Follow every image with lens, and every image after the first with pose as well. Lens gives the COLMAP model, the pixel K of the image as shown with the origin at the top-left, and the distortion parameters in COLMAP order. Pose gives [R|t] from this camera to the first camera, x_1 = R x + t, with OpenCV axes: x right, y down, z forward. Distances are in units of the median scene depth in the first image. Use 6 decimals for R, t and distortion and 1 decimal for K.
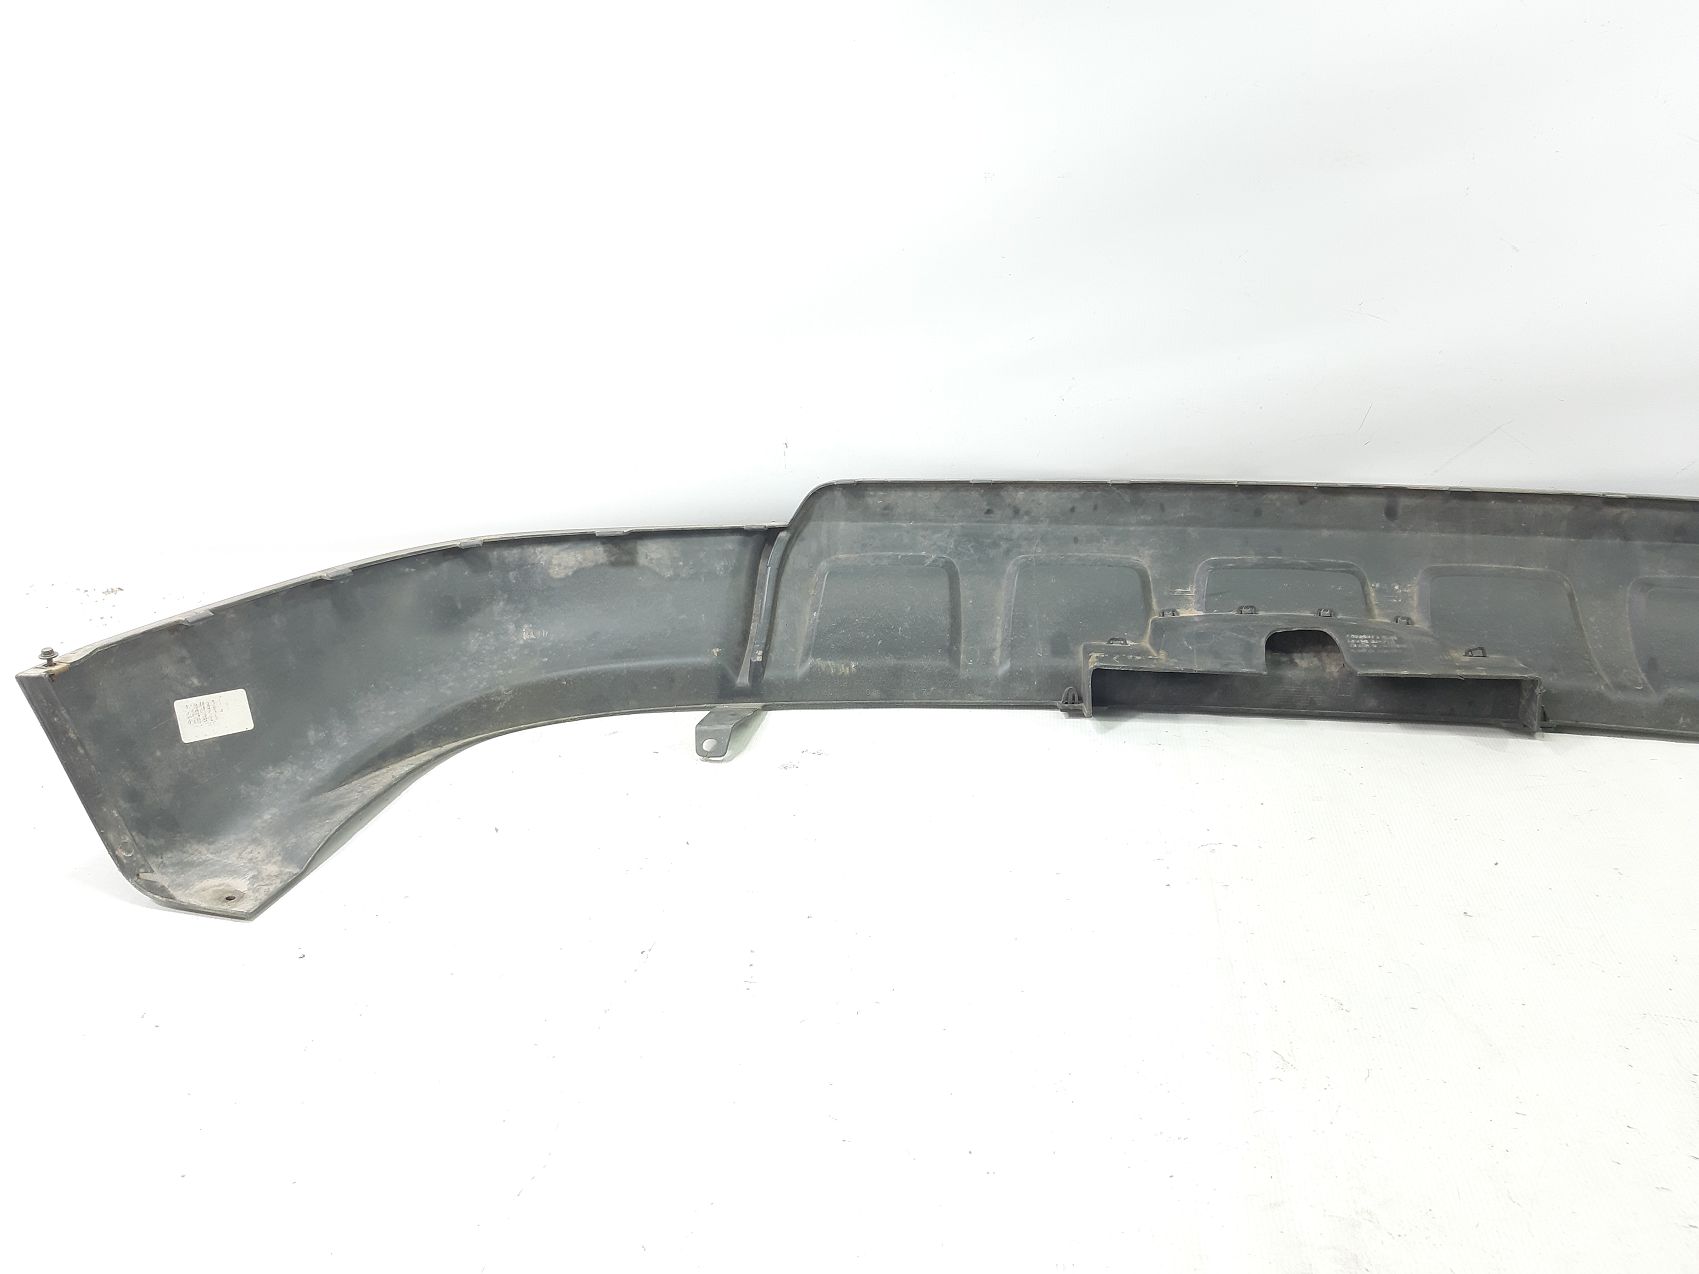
lens RADIAL K [[1312.6, 0, 849.5], [0, 1312.6, 637.0], [0, 0, 1]] dist [0.080684, -0.171602]
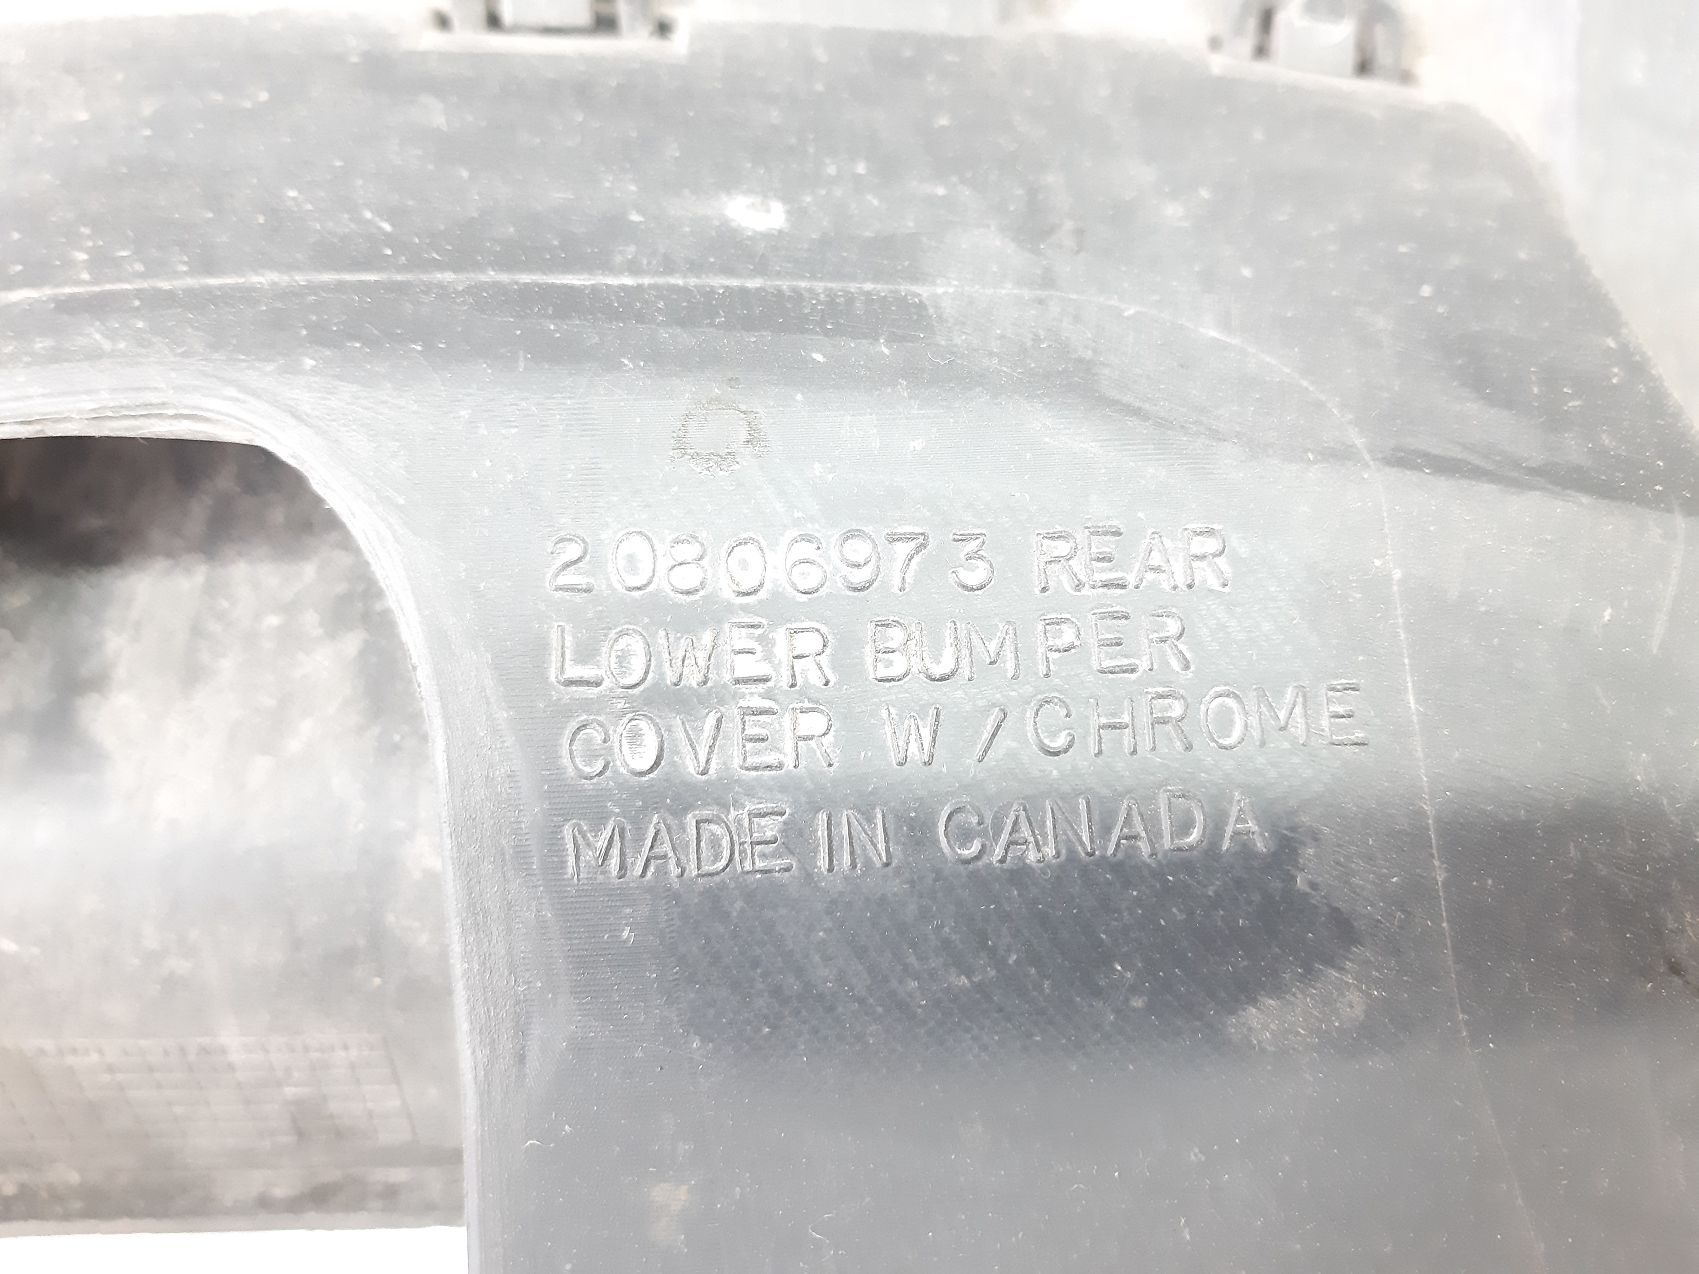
lens RADIAL K [[1498.3, 0, 844.2], [0, 1498.3, 644.1], [0, 0, 1]] dist [-0.005258, -0.103485]
pose [[0.986068, -0.109666, 0.125071, 0.362260], [0.017386, 0.815725, 0.578179, -0.040358], [-0.165430, -0.567949, 0.806267, 0.886915]]
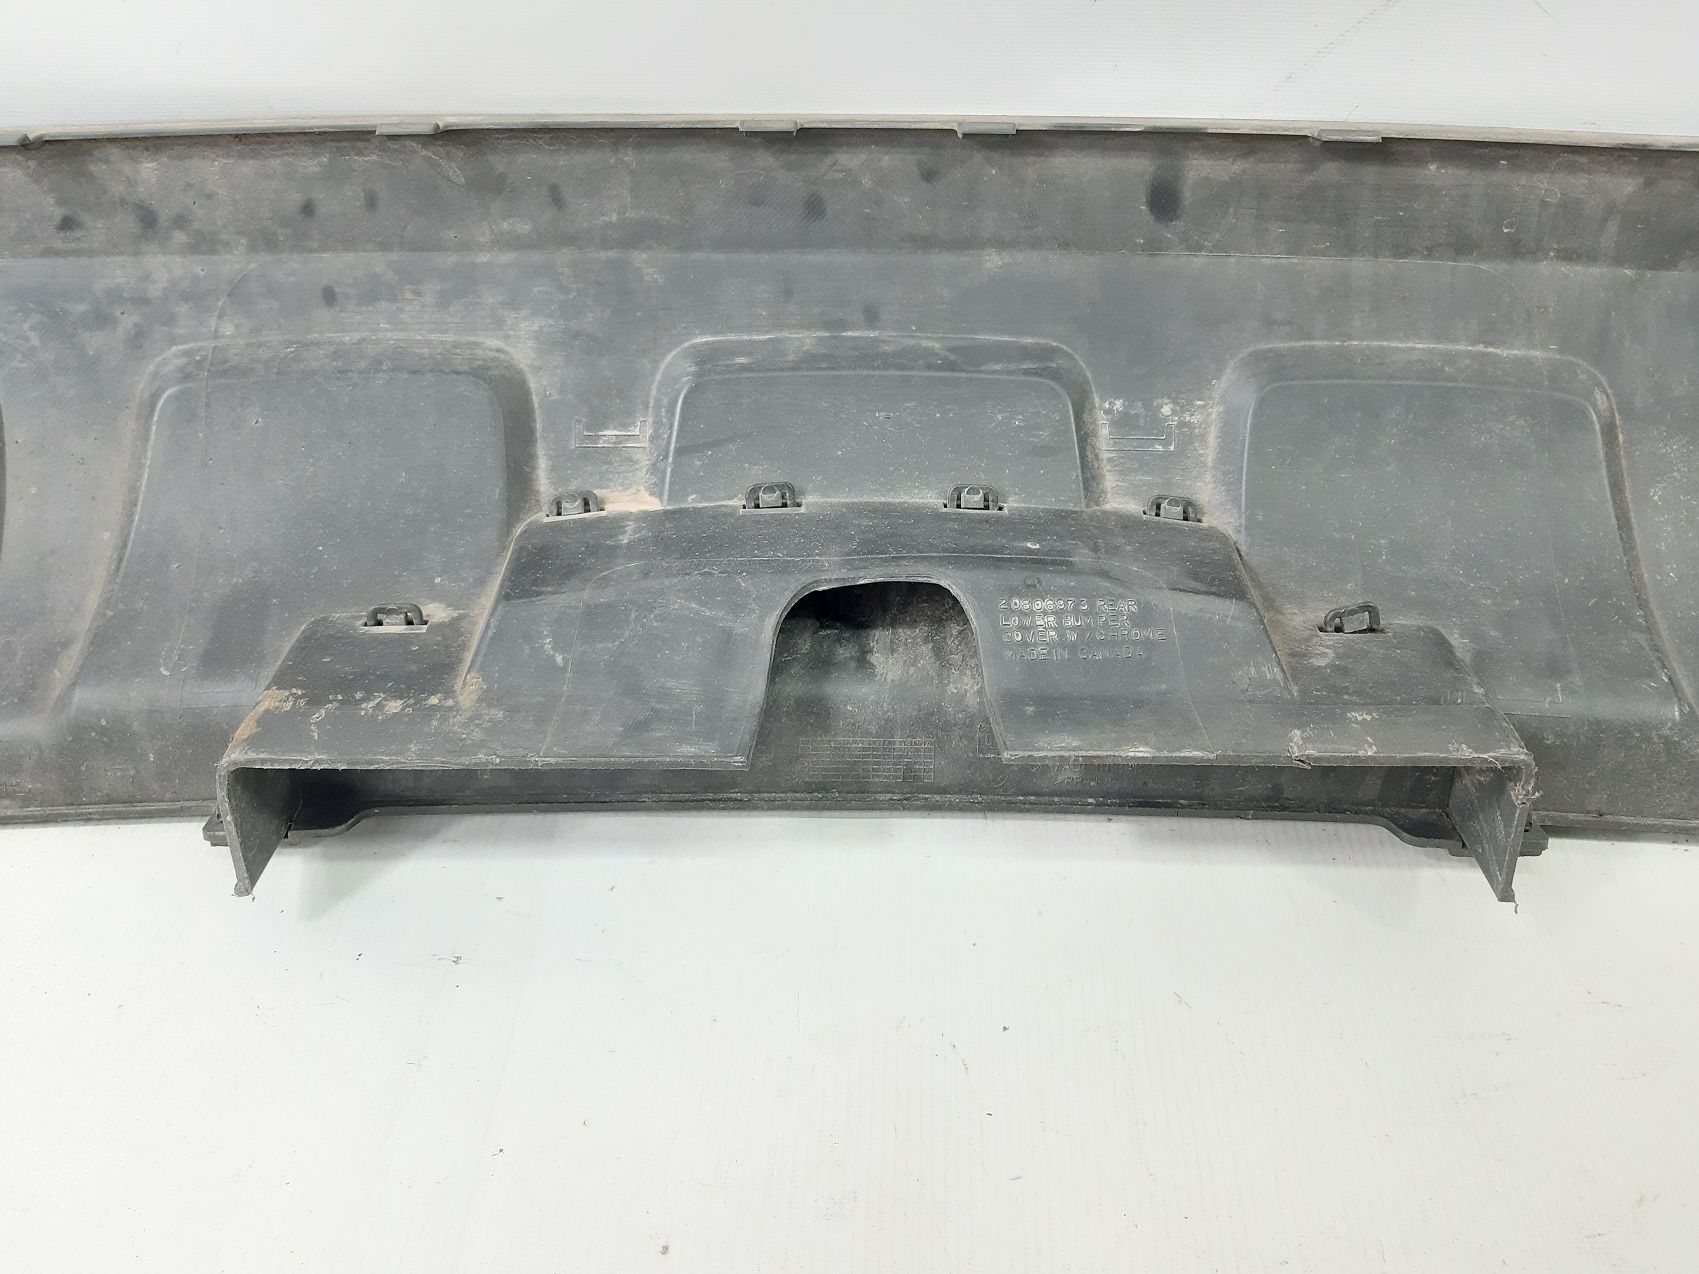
lens RADIAL K [[1371.8, 0, 833.0], [0, 1371.8, 642.7], [0, 0, 1]] dist [0.074511, -0.161505]
pose [[0.995664, -0.053909, 0.075809, 0.288591], [0.028964, 0.954102, 0.298078, -0.096190], [-0.088399, -0.294590, 0.951526, 0.621405]]
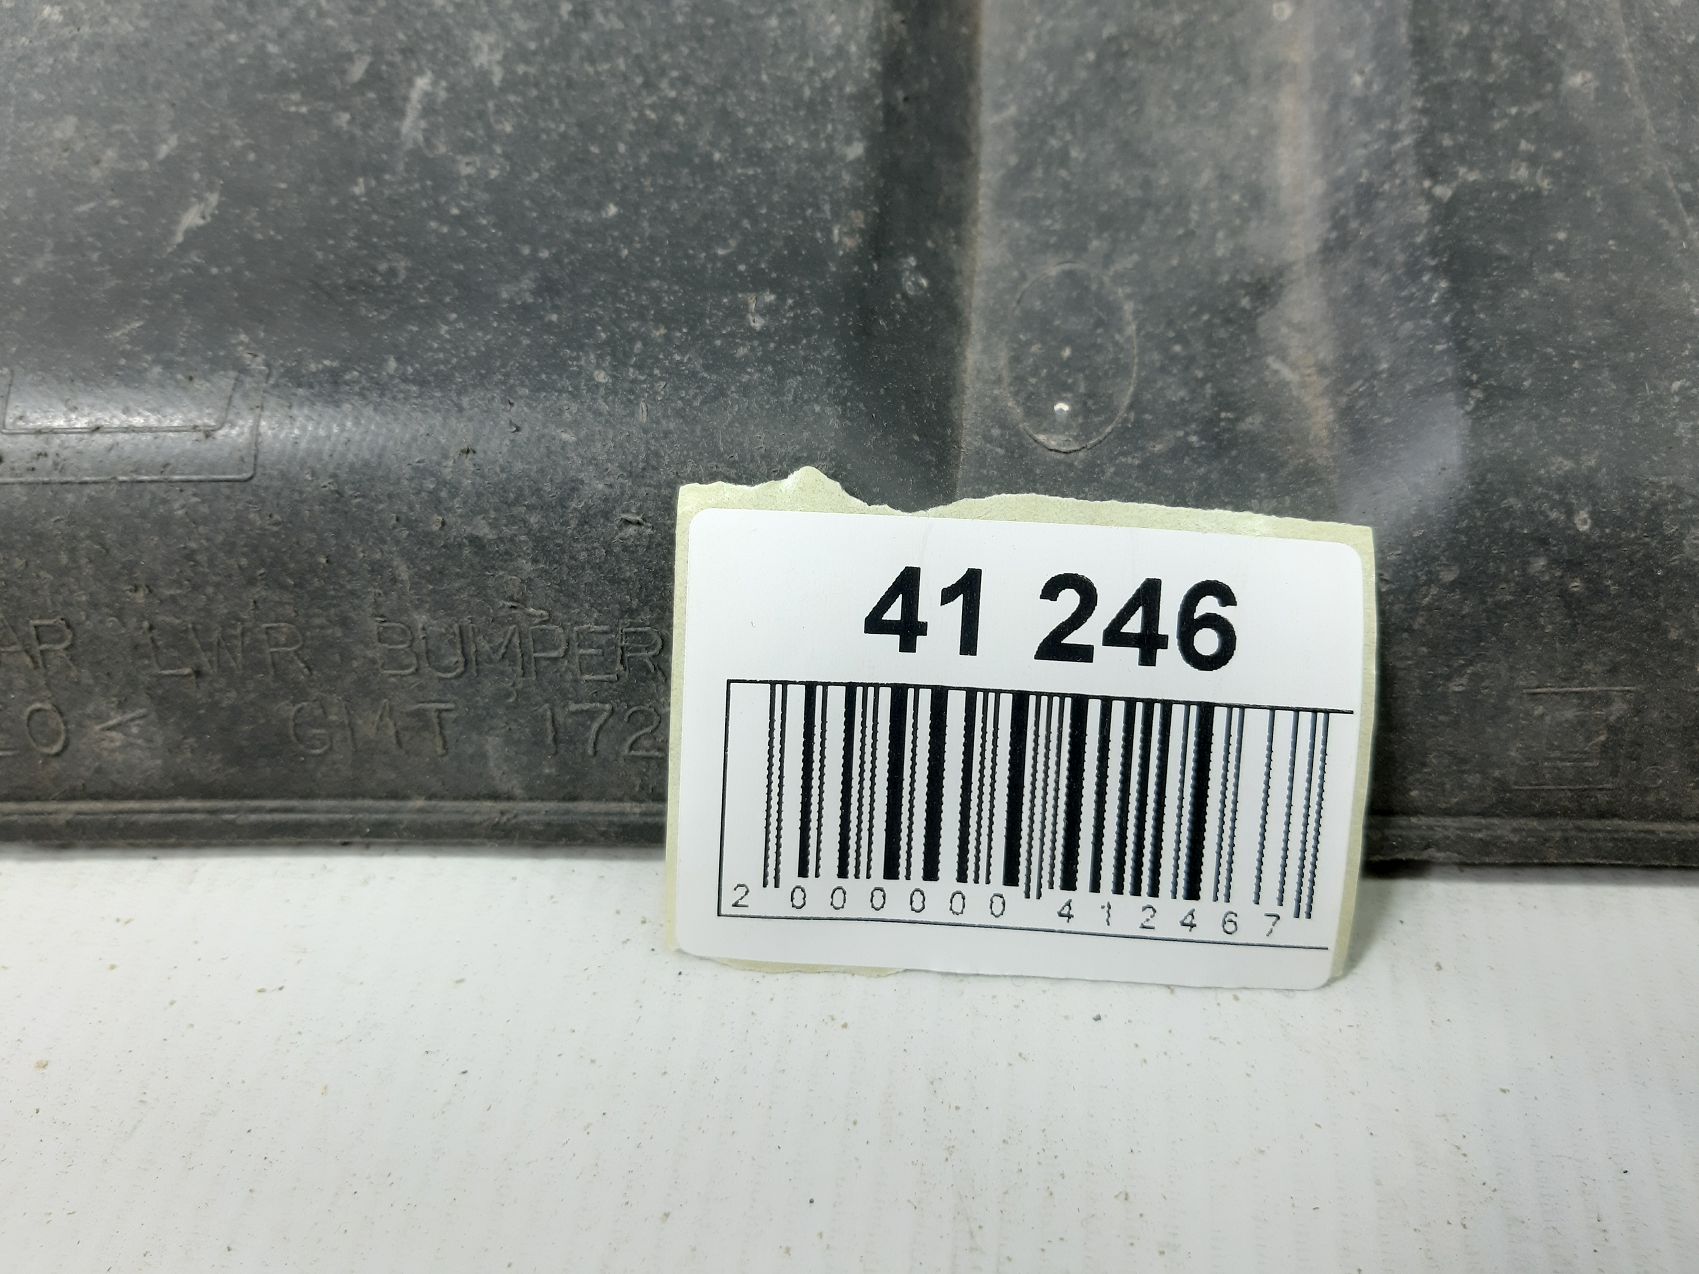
lens RADIAL K [[1498.3, 0, 844.2], [0, 1498.3, 644.1], [0, 0, 1]] dist [-0.005258, -0.103485]
pose [[0.999992, 0.003081, 0.002661, 0.073701], [-0.003724, 0.956433, 0.291930, 0.001990], [-0.001646, -0.291937, 0.956436, 0.867996]]
